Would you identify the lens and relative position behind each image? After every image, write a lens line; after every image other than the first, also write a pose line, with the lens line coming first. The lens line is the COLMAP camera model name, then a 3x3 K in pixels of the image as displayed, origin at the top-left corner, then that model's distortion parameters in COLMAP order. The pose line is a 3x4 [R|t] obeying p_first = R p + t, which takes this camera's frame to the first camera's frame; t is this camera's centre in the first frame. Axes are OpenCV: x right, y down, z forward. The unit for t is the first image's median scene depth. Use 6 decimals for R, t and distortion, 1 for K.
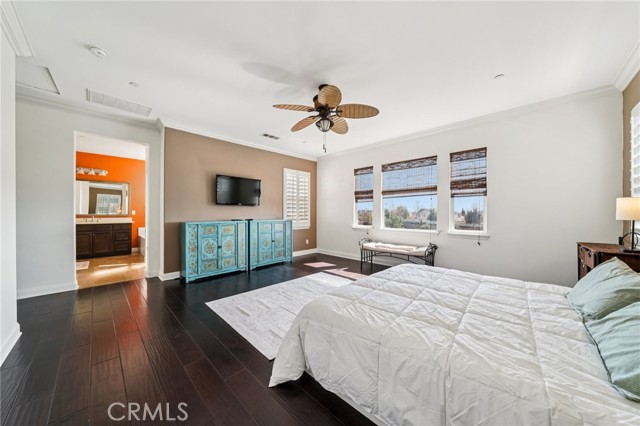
lens RADIAL K [[223.7, 0, 320.6], [0, 223.7, 212.6], [0, 0, 1]] dist [0.001396, -0.000103]
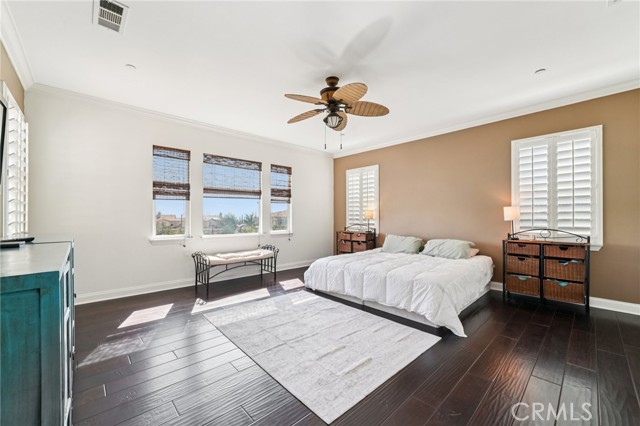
lens RADIAL K [[252.4, 0, 320.1], [0, 252.4, 215.4], [0, 0, 1]] dist [-0.001535, -0.000267]
pose [[0.041379, 0.002419, 0.999141, -0.630832], [-0.000071, 0.999997, -0.002418, 0.000356], [-0.999144, 0.000029, 0.041379, 0.624961]]
